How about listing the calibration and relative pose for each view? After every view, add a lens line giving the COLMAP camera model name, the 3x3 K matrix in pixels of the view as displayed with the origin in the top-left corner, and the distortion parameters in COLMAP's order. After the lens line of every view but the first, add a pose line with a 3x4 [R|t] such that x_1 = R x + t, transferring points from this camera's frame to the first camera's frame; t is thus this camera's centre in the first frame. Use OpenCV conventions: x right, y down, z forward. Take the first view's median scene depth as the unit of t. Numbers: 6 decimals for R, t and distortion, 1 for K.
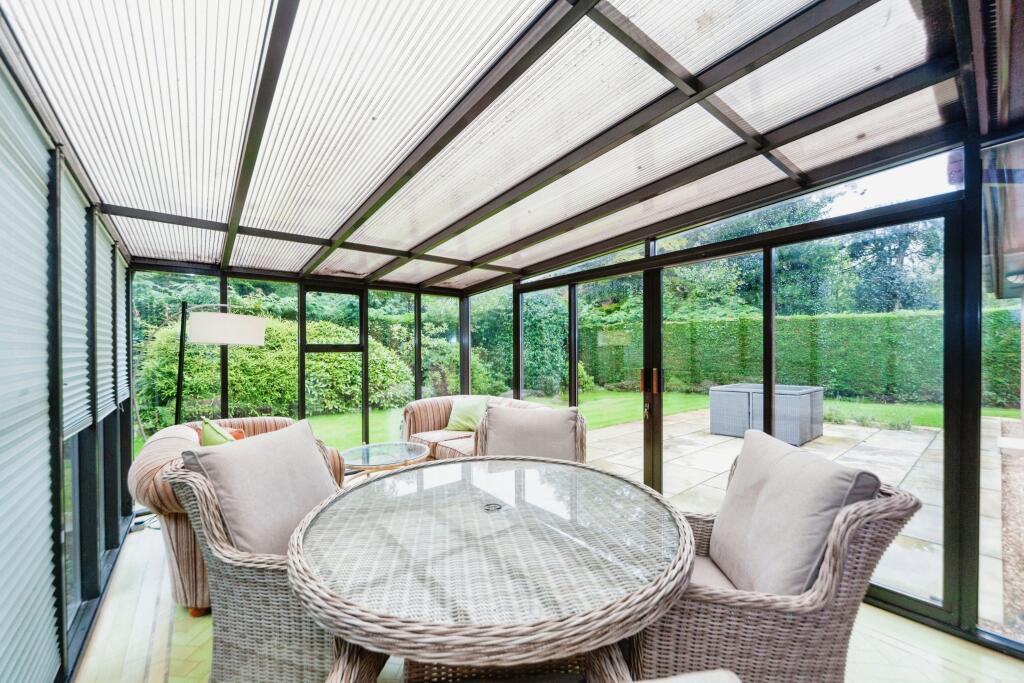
lens RADIAL K [[407.3, 0, 502.9], [0, 407.3, 361.8], [0, 0, 1]] dist [-0.000854, 0.000175]
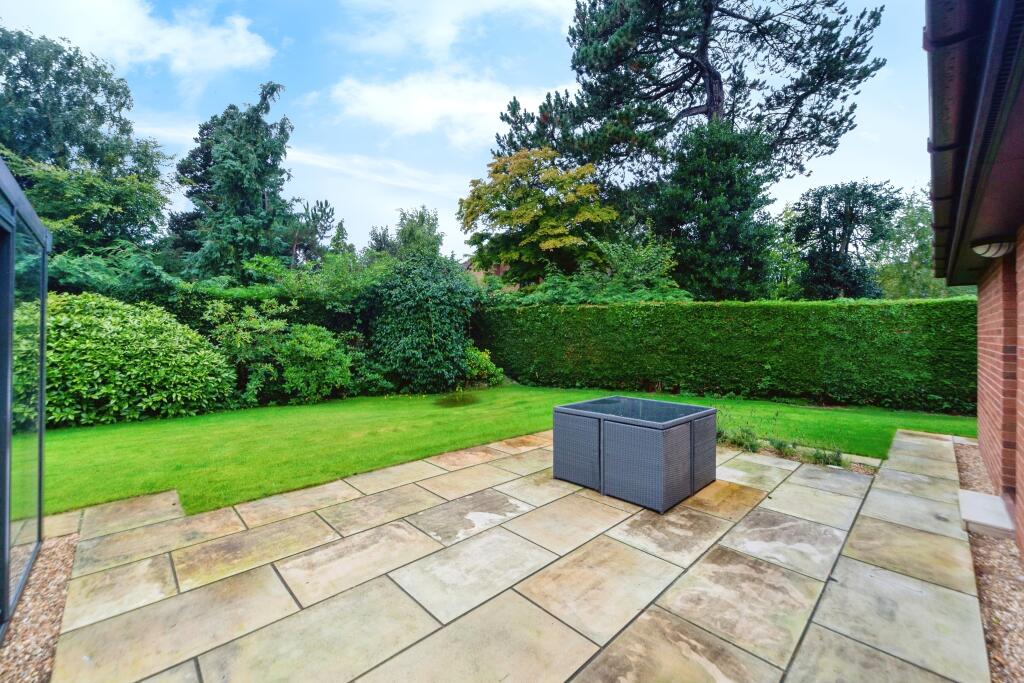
lens RADIAL K [[407.3, 0, 512.5], [0, 407.3, 336.2], [0, 0, 1]] dist [-0.000854, 0.000175]
pose [[0.996682, 0.017320, 0.079529, 0.197684], [-0.016151, 0.999752, -0.015325, -0.019965], [-0.079775, 0.013989, 0.996715, 0.178545]]
